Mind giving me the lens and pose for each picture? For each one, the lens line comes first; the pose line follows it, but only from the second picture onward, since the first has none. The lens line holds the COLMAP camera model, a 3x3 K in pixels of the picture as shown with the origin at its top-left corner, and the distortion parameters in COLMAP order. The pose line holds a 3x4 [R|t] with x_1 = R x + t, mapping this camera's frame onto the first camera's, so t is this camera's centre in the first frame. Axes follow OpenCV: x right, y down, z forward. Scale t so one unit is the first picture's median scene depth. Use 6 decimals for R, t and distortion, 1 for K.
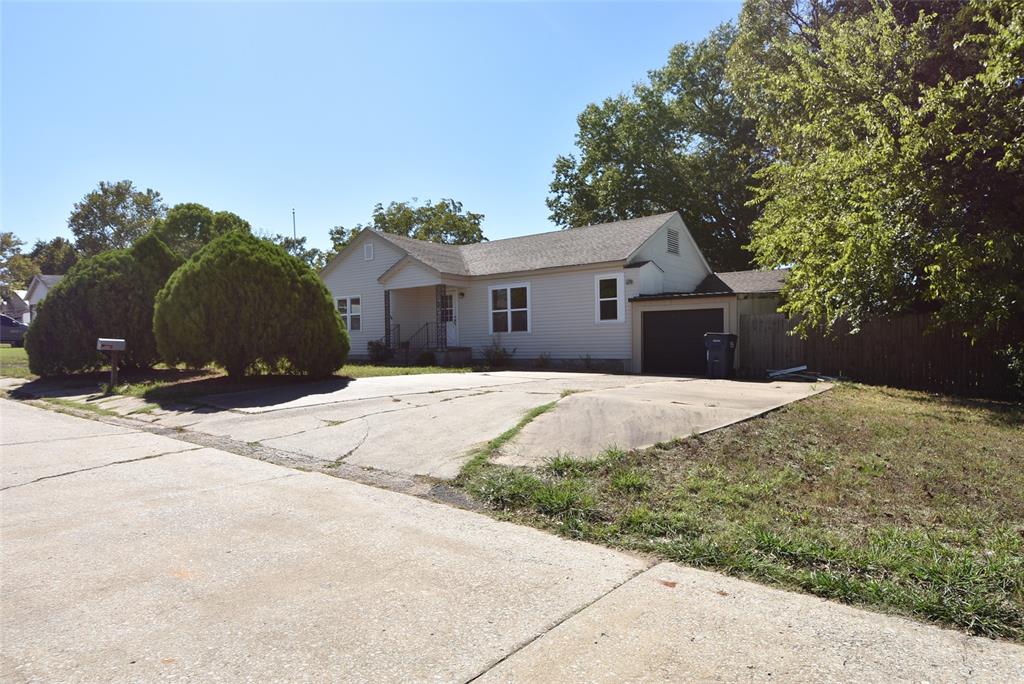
lens RADIAL K [[623.5, 0, 508.9], [0, 623.5, 348.6], [0, 0, 1]] dist [0.065243, 0.000846]
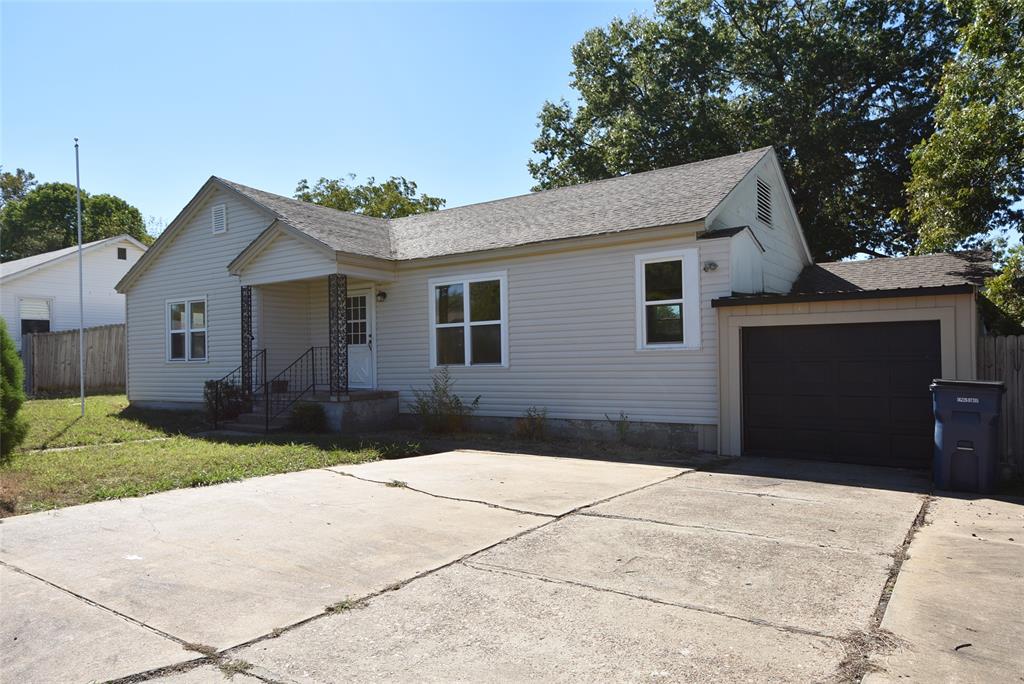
lens RADIAL K [[691.9, 0, 513.2], [0, 691.9, 345.7], [0, 0, 1]] dist [0.002154, -0.000175]
pose [[0.998959, 0.001025, 0.045599, 0.011414], [0.000297, 0.999580, -0.028984, -0.022480], [-0.045609, 0.028968, 0.998539, 0.359082]]
